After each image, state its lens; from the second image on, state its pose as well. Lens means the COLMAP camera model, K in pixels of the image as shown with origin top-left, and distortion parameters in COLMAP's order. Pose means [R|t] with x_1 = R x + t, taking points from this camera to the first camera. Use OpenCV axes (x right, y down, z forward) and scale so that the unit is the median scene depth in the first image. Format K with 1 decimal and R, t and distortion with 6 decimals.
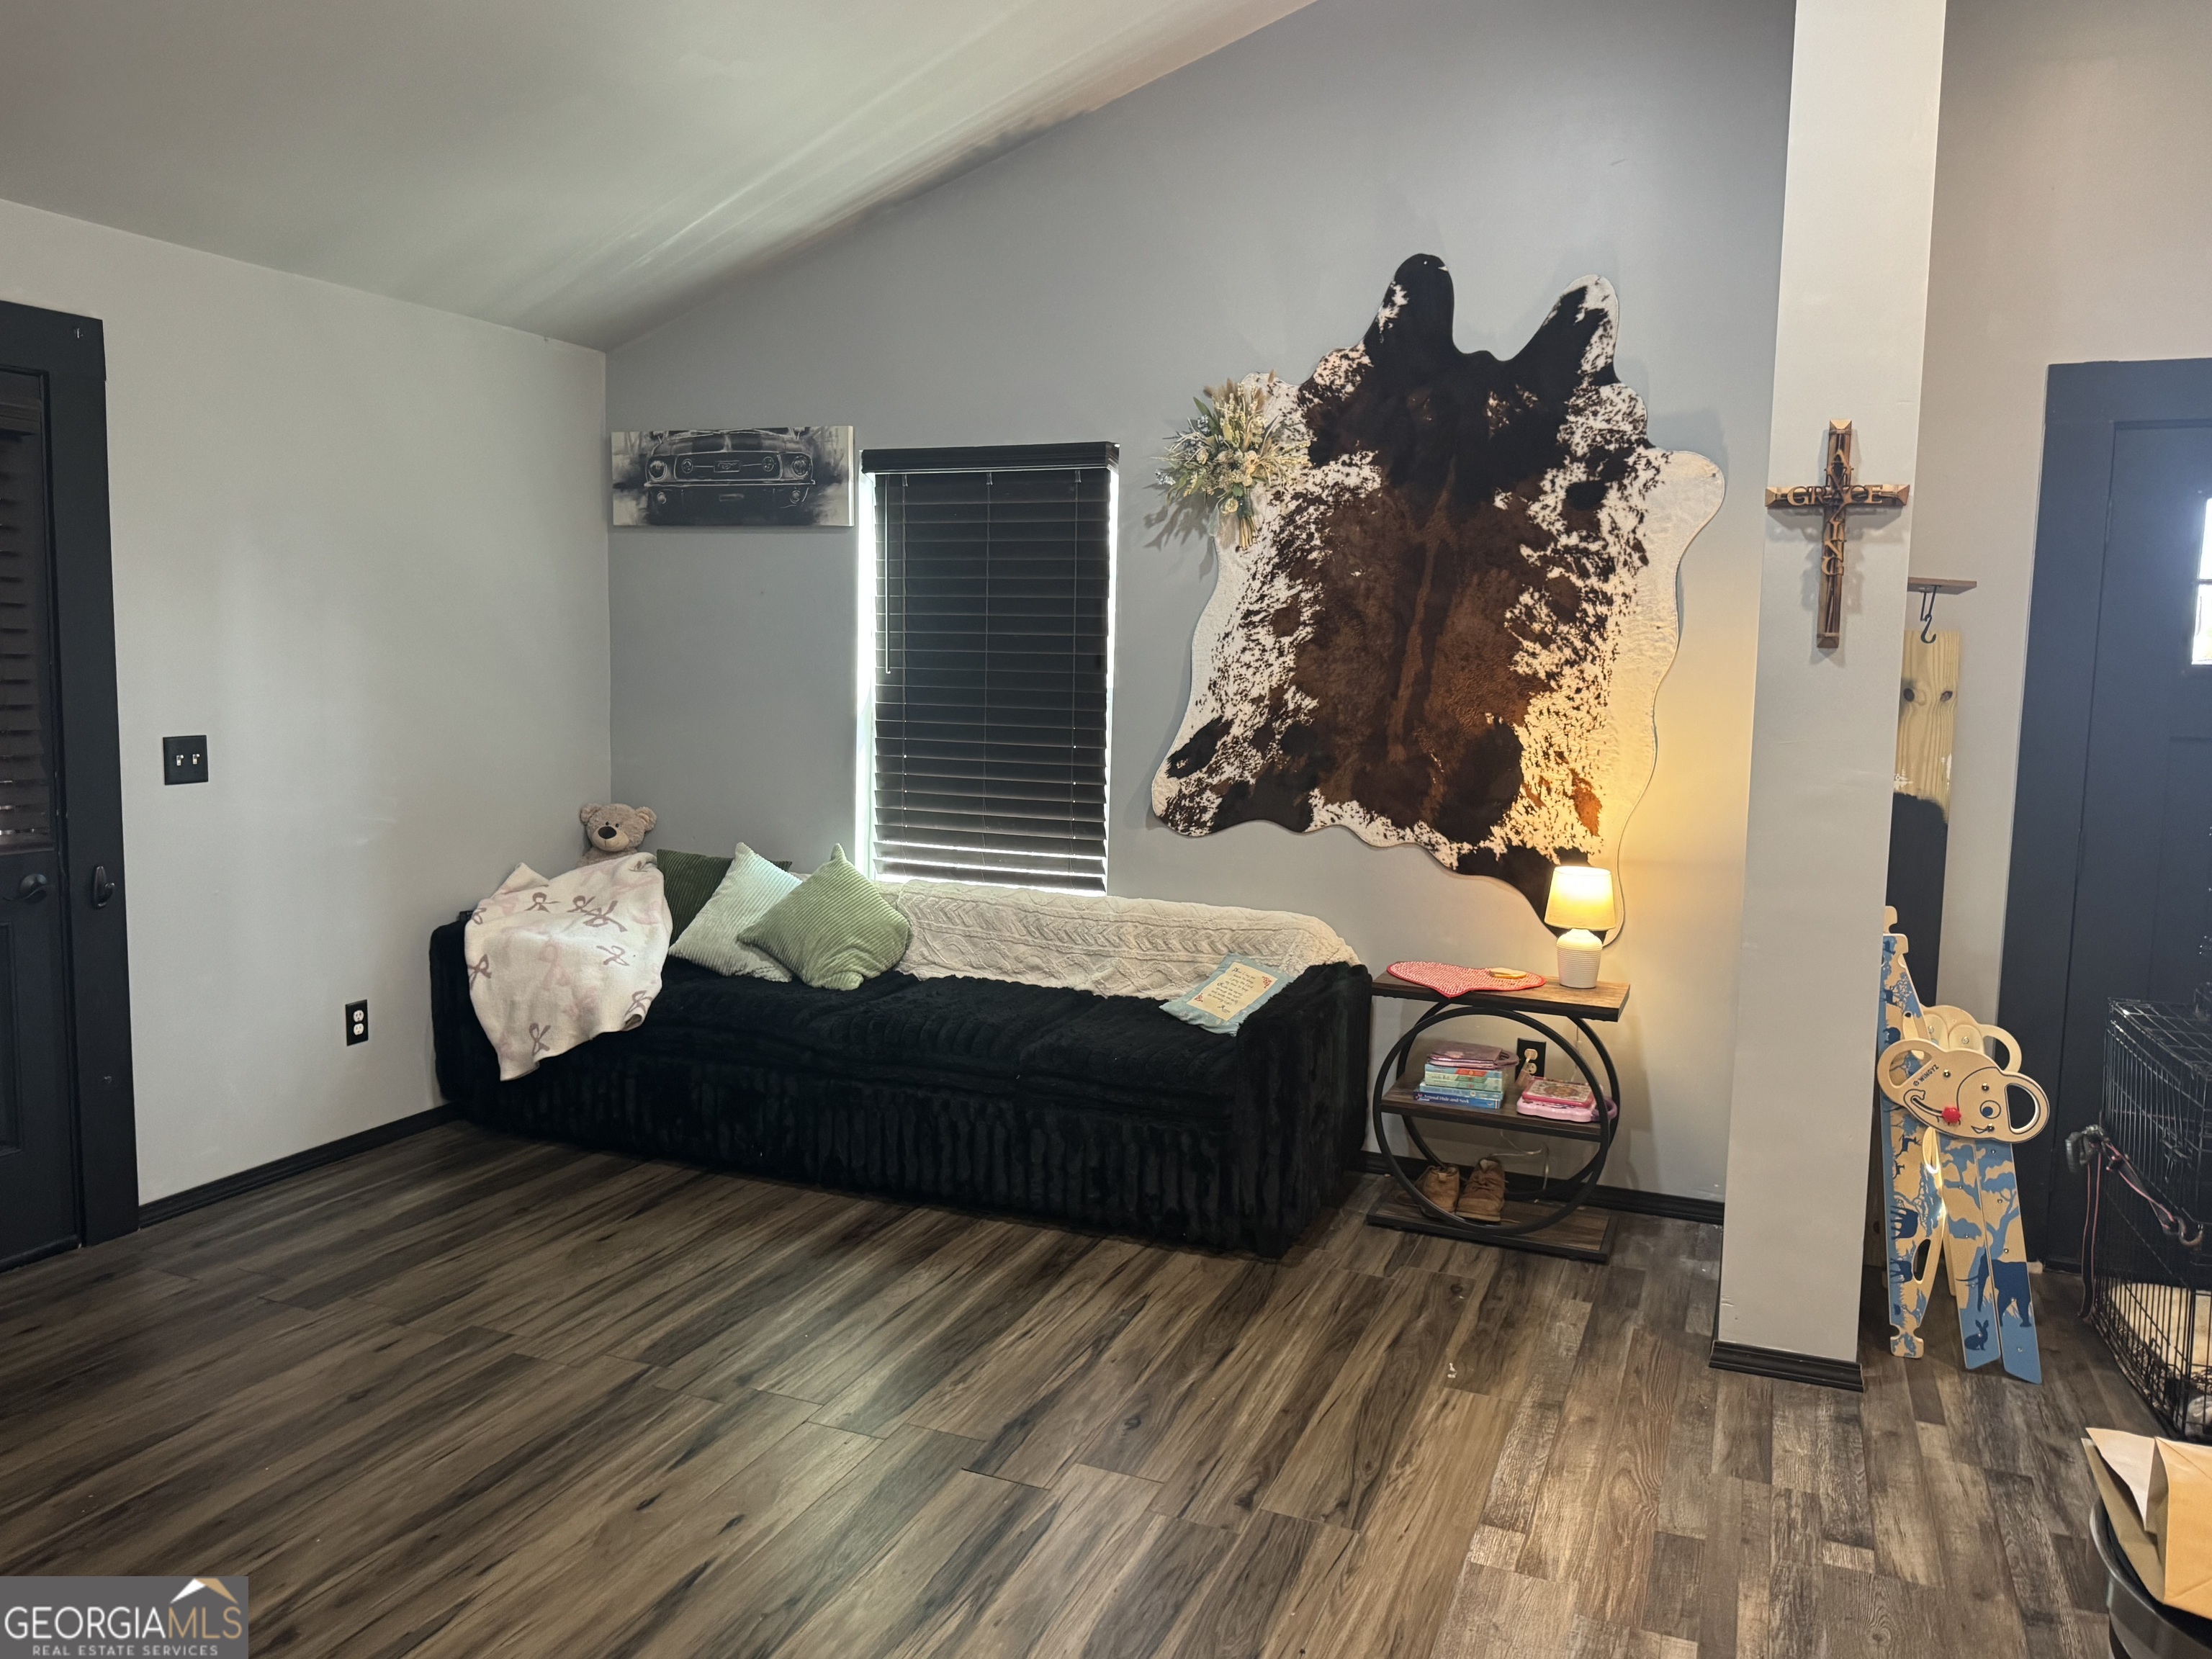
lens RADIAL K [[1654.3, 0, 1113.3], [0, 1654.3, 800.3], [0, 0, 1]] dist [0.176896, -0.206394]
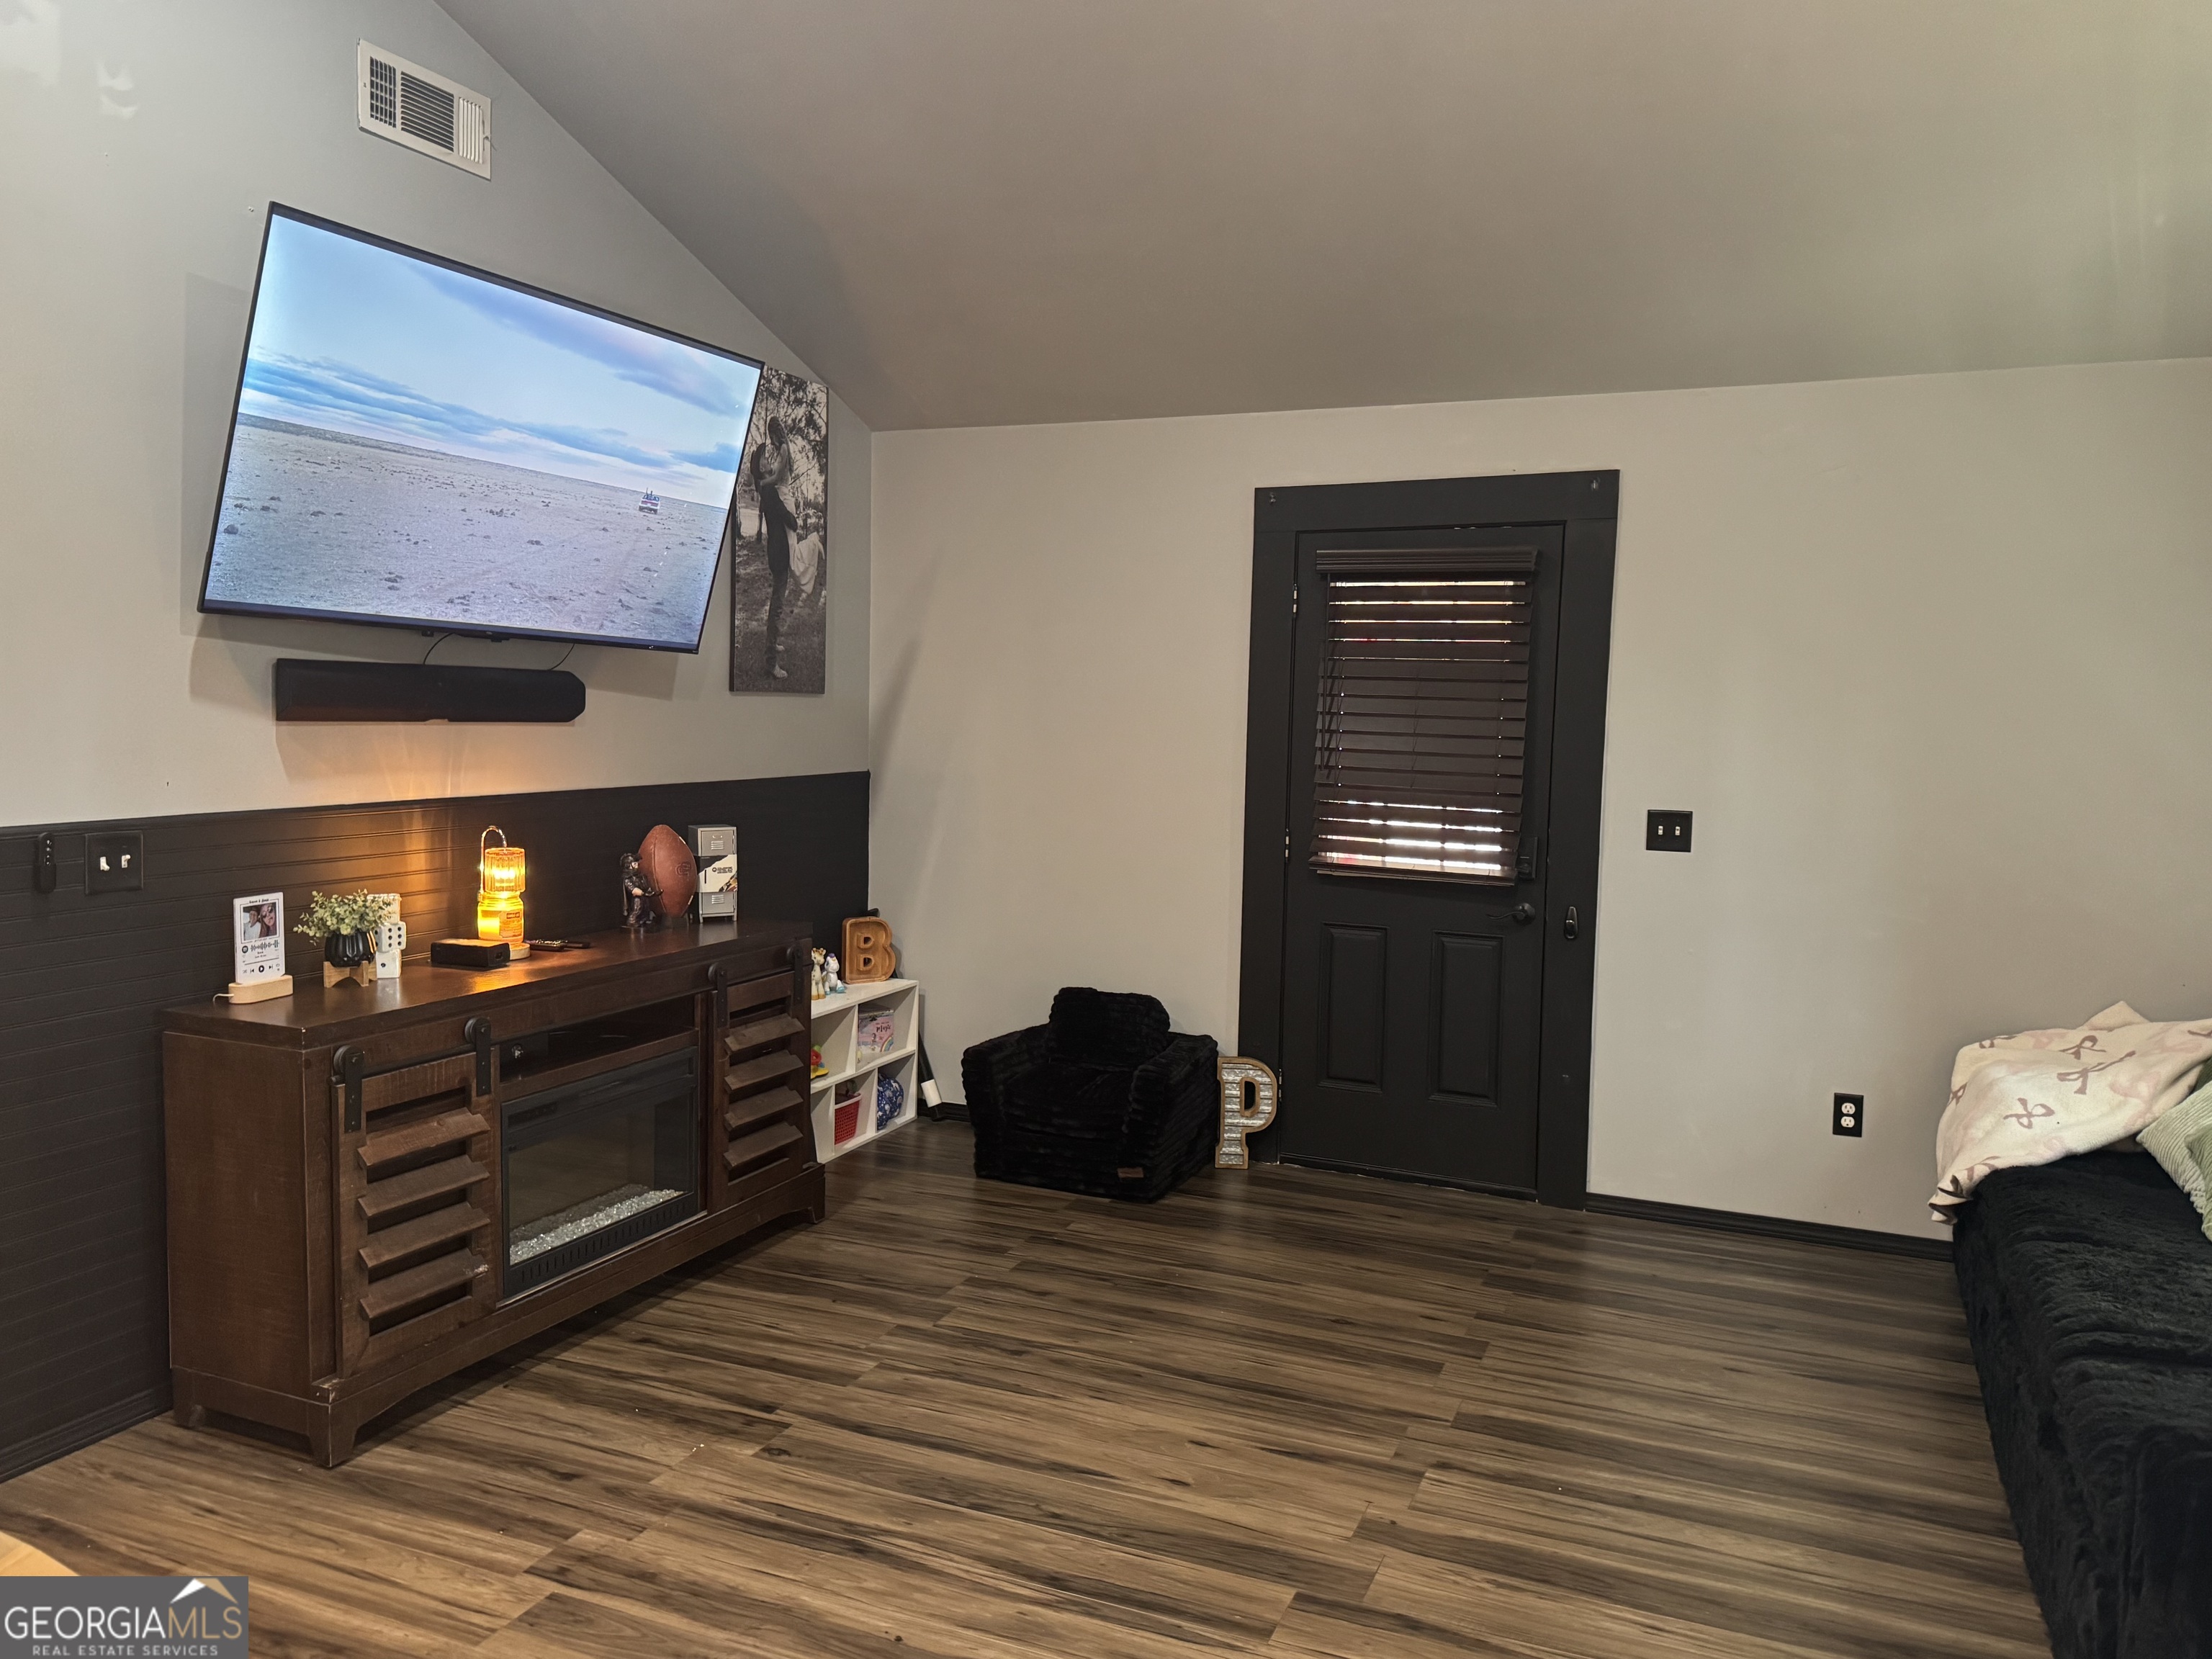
lens RADIAL K [[1681.9, 0, 1113.3], [0, 1681.9, 821.4], [0, 0, 1]] dist [0.177250, -0.228489]
pose [[-0.015152, 0.050746, -0.998597, 0.541874], [-0.113961, 0.992116, 0.052145, -0.041292], [0.993370, 0.114592, -0.009249, 0.551931]]
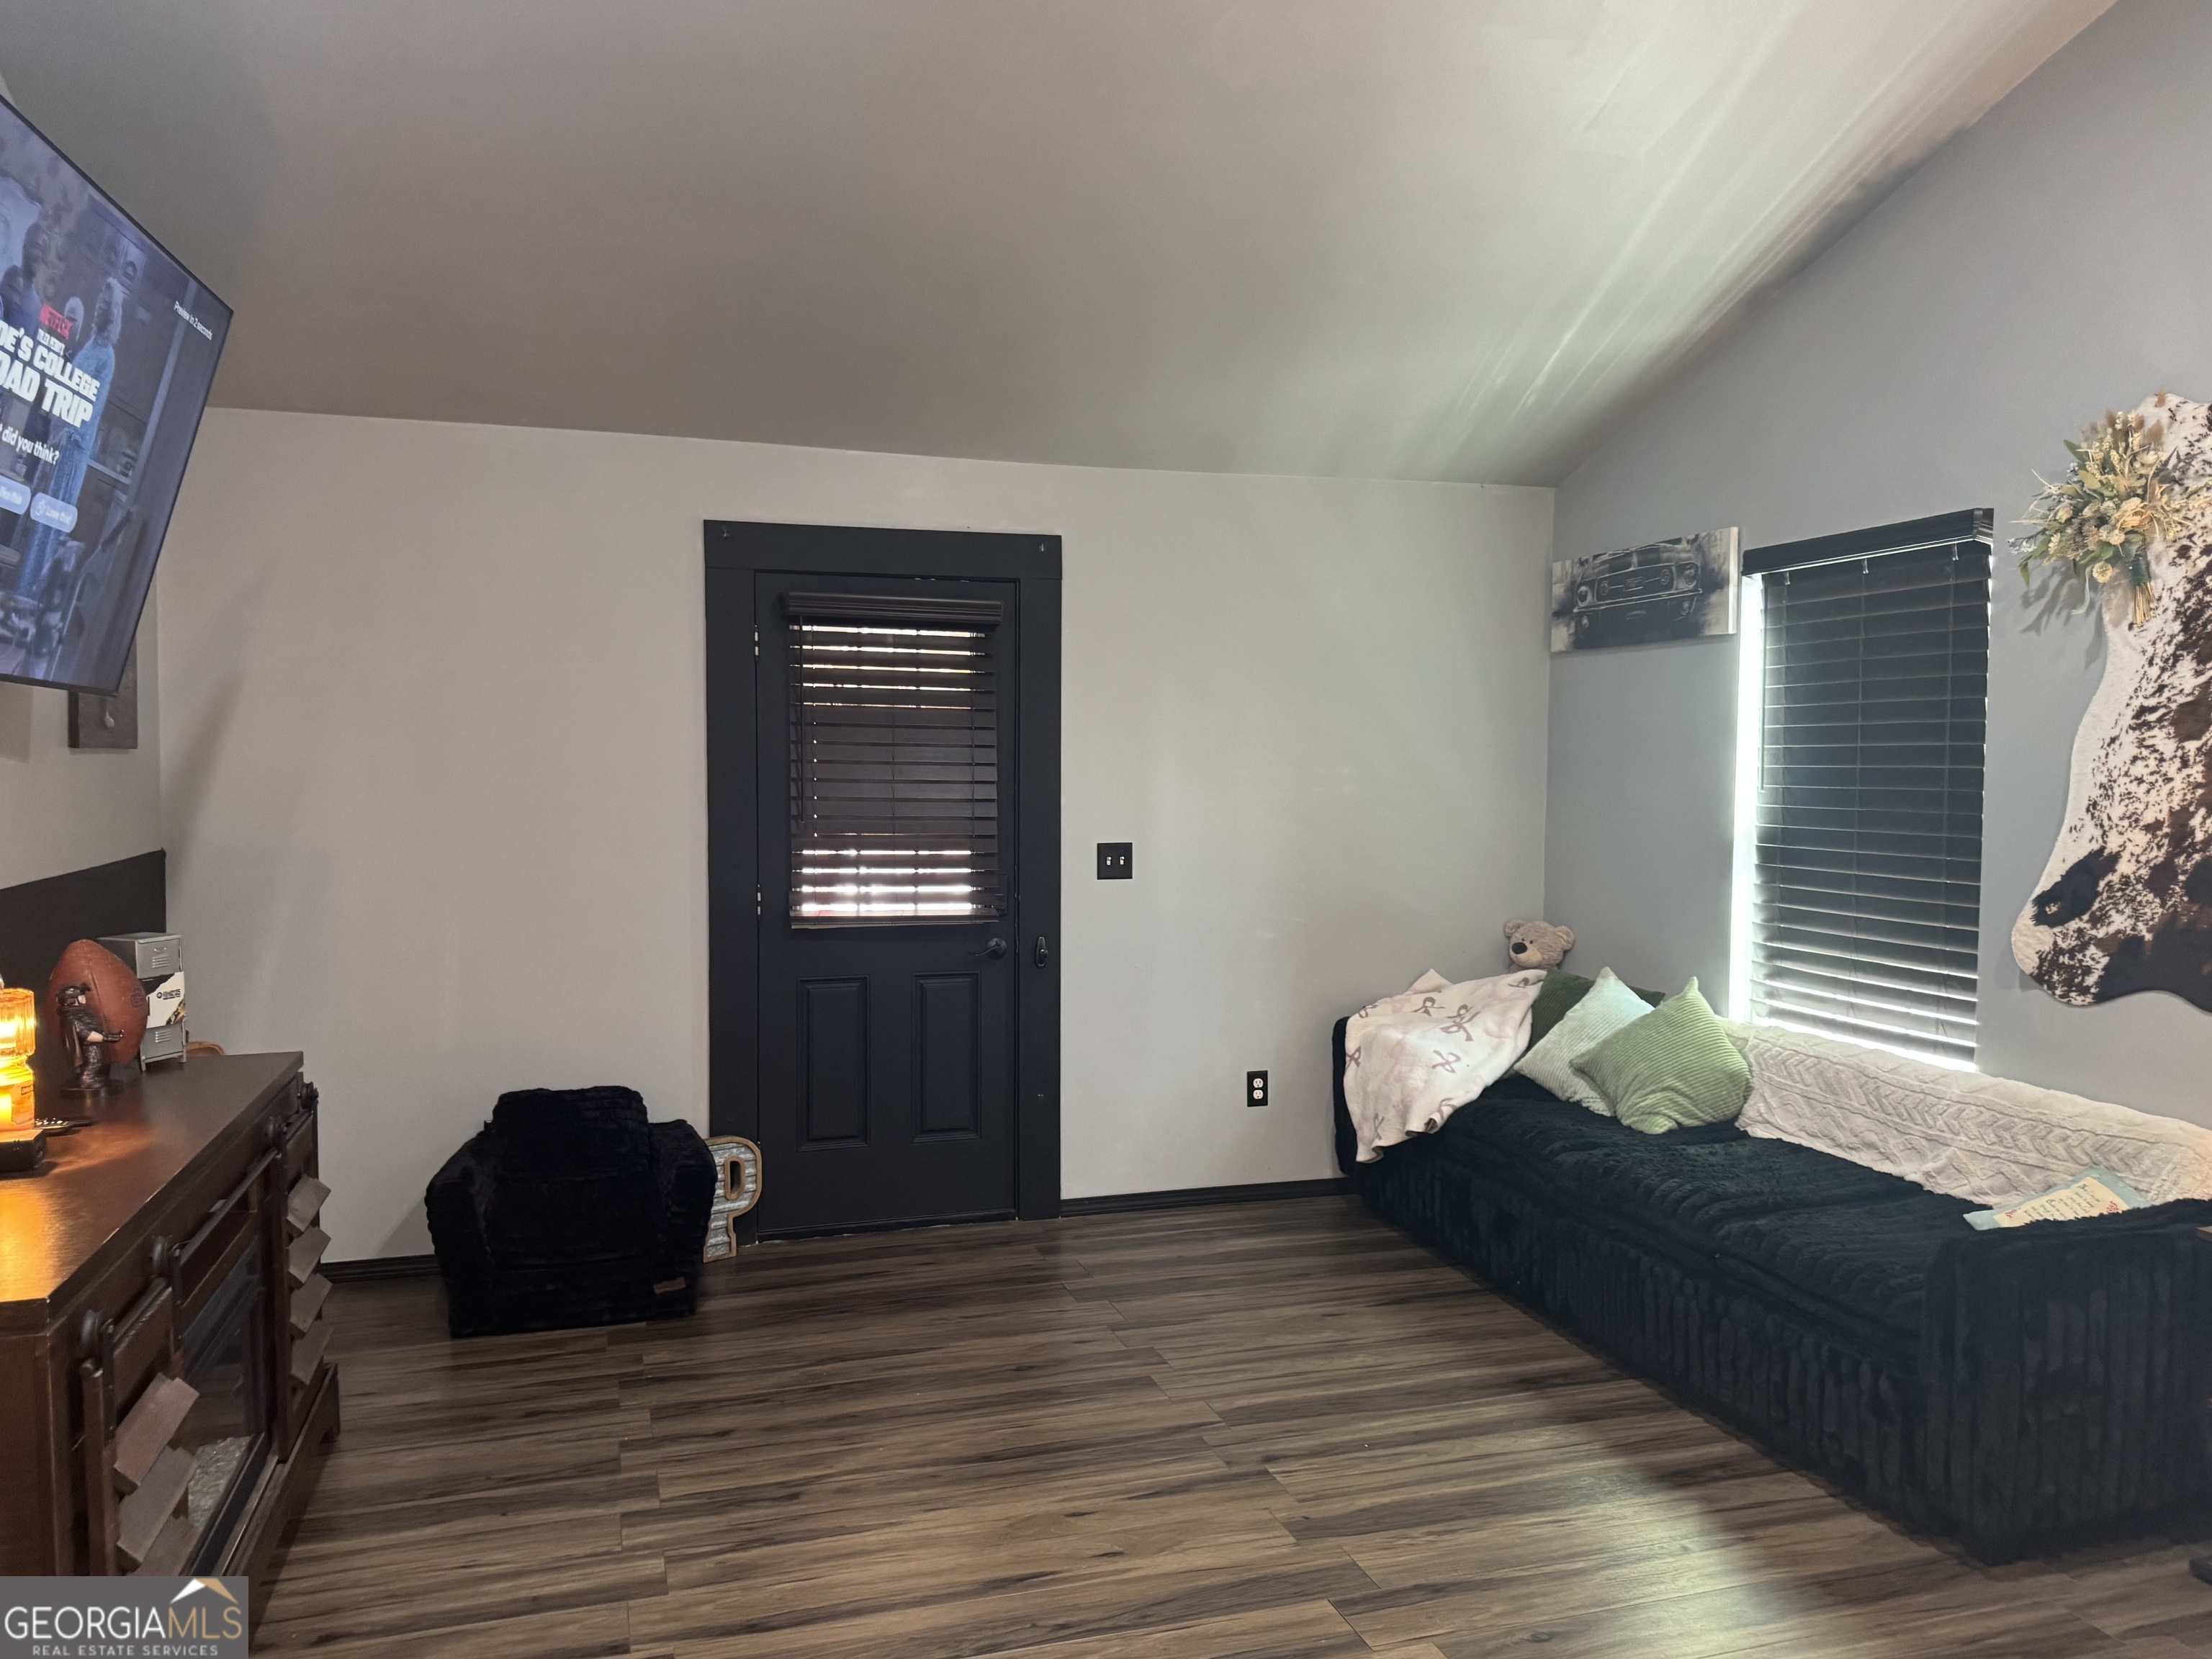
lens RADIAL K [[1681.9, 0, 1113.3], [0, 1681.9, 821.4], [0, 0, 1]] dist [0.177250, -0.228489]
pose [[0.645720, 0.012598, -0.763470, 0.378082], [-0.060807, 0.997537, -0.034969, -0.007599], [0.761149, 0.069005, 0.644896, 0.147579]]
